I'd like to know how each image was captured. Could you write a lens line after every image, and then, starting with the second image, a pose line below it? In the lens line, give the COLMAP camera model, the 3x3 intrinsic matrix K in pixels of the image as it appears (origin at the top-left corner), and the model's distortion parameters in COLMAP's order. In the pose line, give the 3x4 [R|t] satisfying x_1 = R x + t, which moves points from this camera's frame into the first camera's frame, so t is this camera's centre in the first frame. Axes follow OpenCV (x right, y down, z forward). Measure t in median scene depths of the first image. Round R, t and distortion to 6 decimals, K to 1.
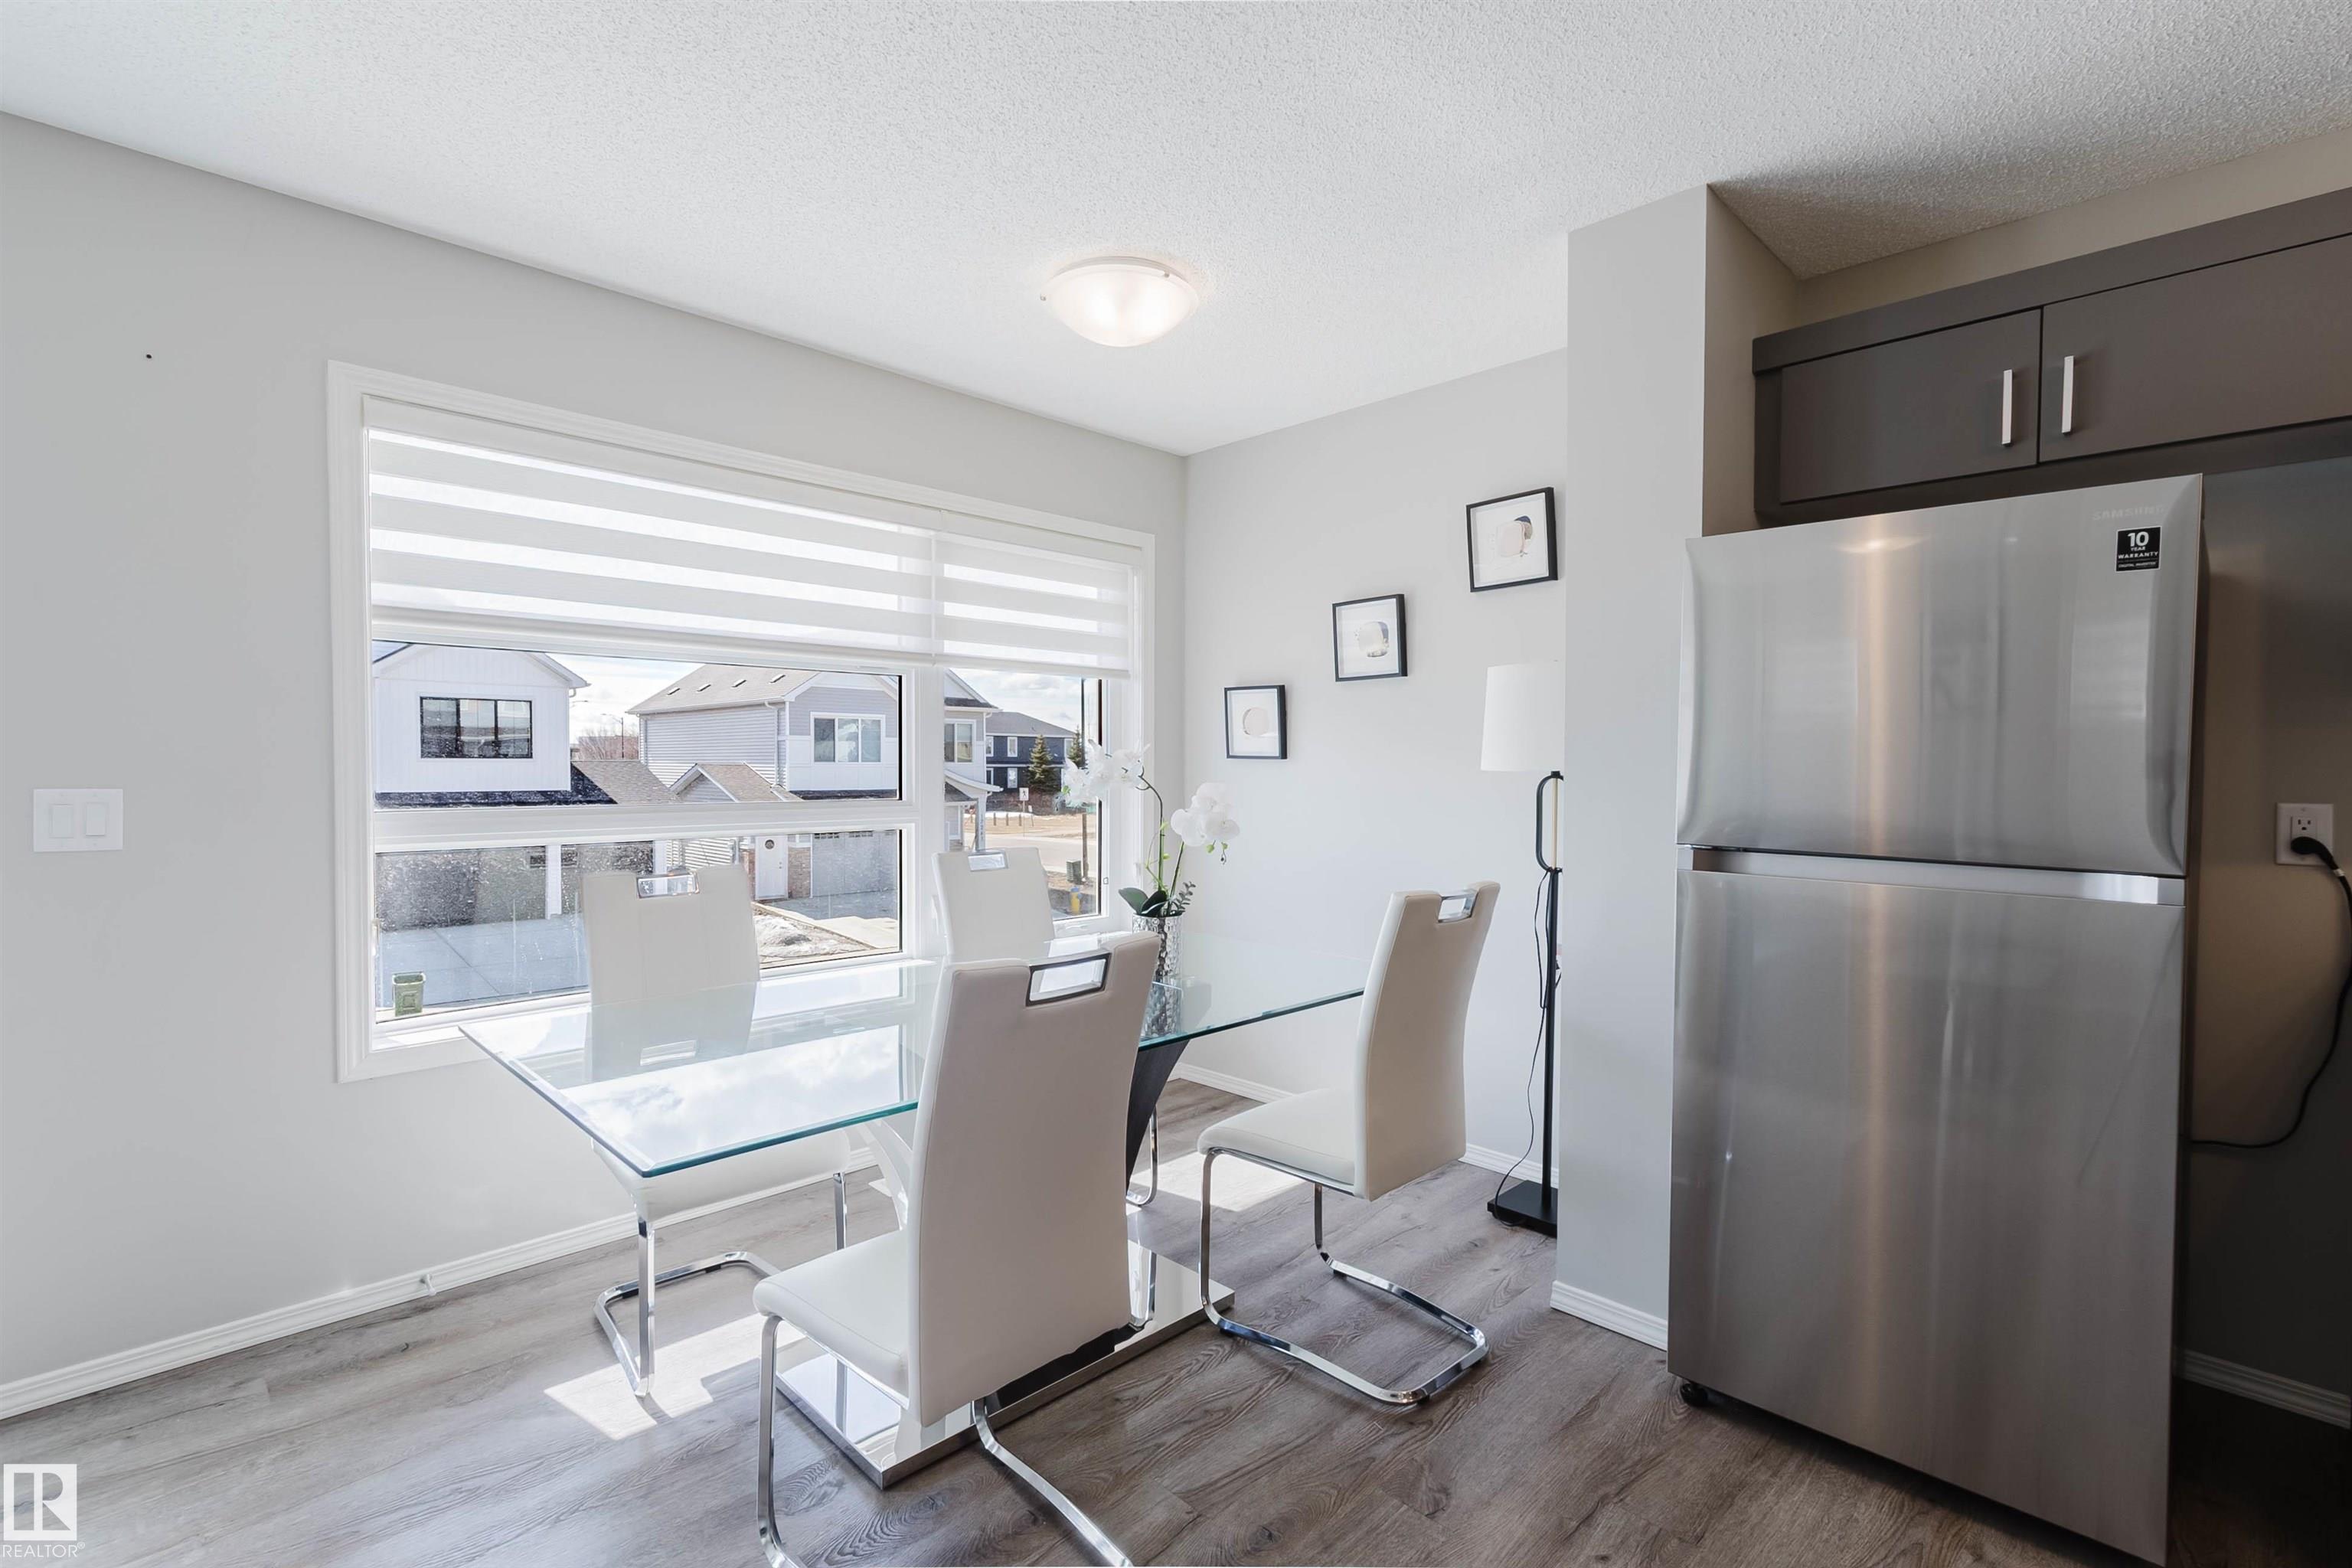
lens RADIAL K [[1070.2, 0, 1161.9], [0, 1070.2, 791.7], [0, 0, 1]] dist [0.000833, 0.000319]
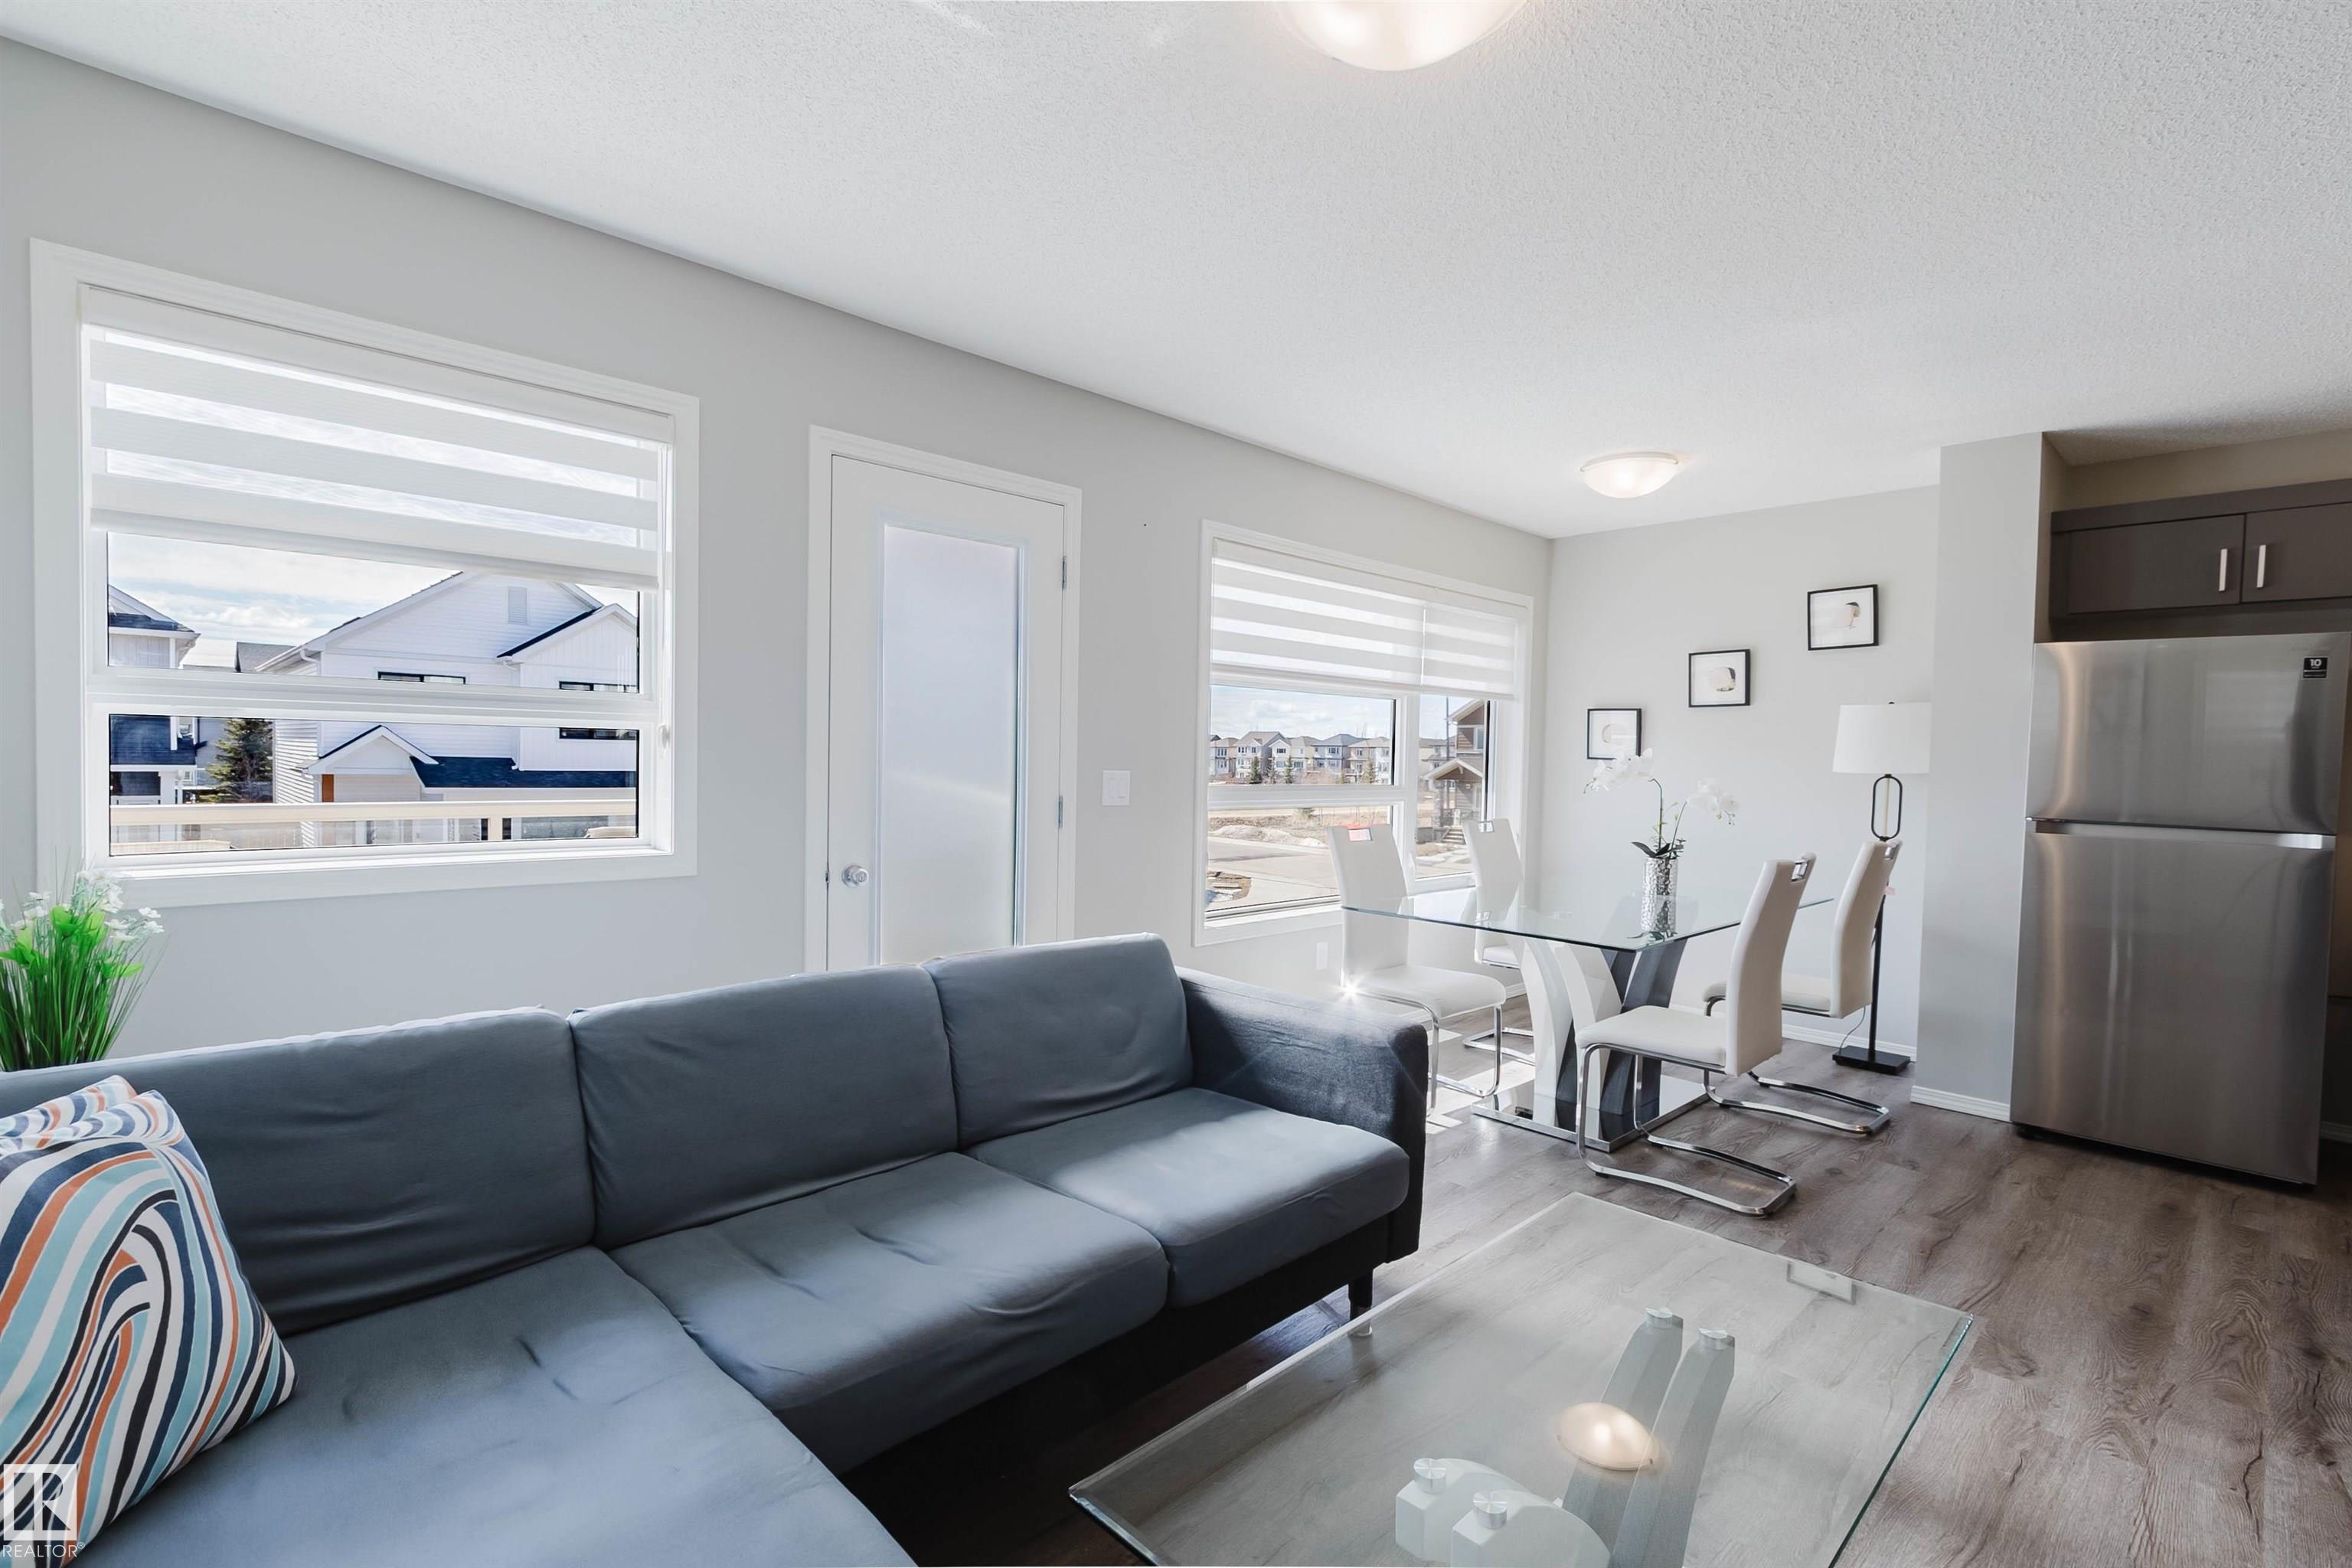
lens RADIAL K [[1070.2, 0, 1169.5], [0, 1070.2, 786.1], [0, 0, 1]] dist [0.000833, 0.000319]
pose [[0.999648, 0.017396, -0.020054, -0.694955], [-0.017344, 0.999846, 0.002727, 0.013506], [0.020099, -0.002379, 0.999795, -0.611671]]
